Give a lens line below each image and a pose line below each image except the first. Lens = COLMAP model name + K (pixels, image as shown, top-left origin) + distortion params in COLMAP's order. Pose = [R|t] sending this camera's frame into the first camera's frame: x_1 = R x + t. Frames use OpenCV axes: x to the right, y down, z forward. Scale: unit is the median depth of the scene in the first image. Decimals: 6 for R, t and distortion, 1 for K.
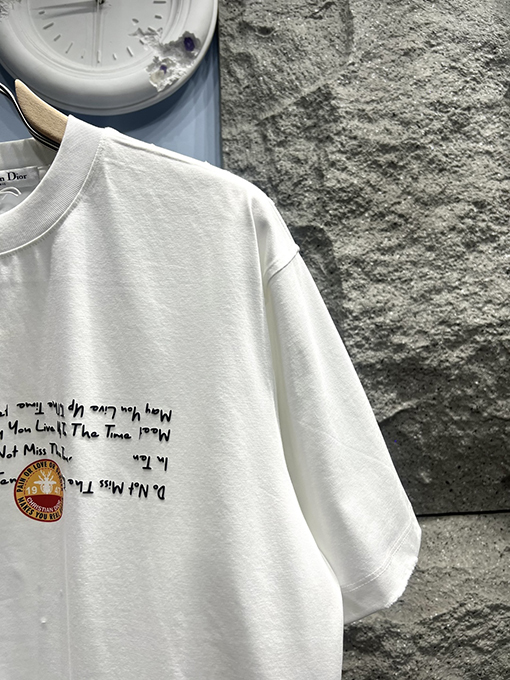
lens RADIAL K [[525.1, 0, 255.0], [0, 525.1, 340.0], [0, 0, 1]] dist [0.026764, -0.046193]
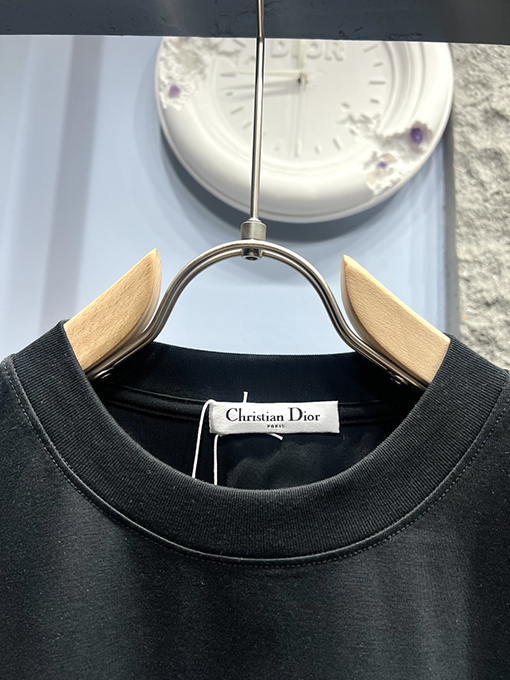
lens RADIAL K [[525.1, 0, 255.0], [0, 525.1, 340.0], [0, 0, 1]] dist [0.026764, -0.046193]
pose [[0.992549, 0.057636, -0.107352, -0.282410], [-0.065637, 0.995202, -0.072553, -0.208771], [0.102655, 0.079059, 0.991570, 0.253796]]
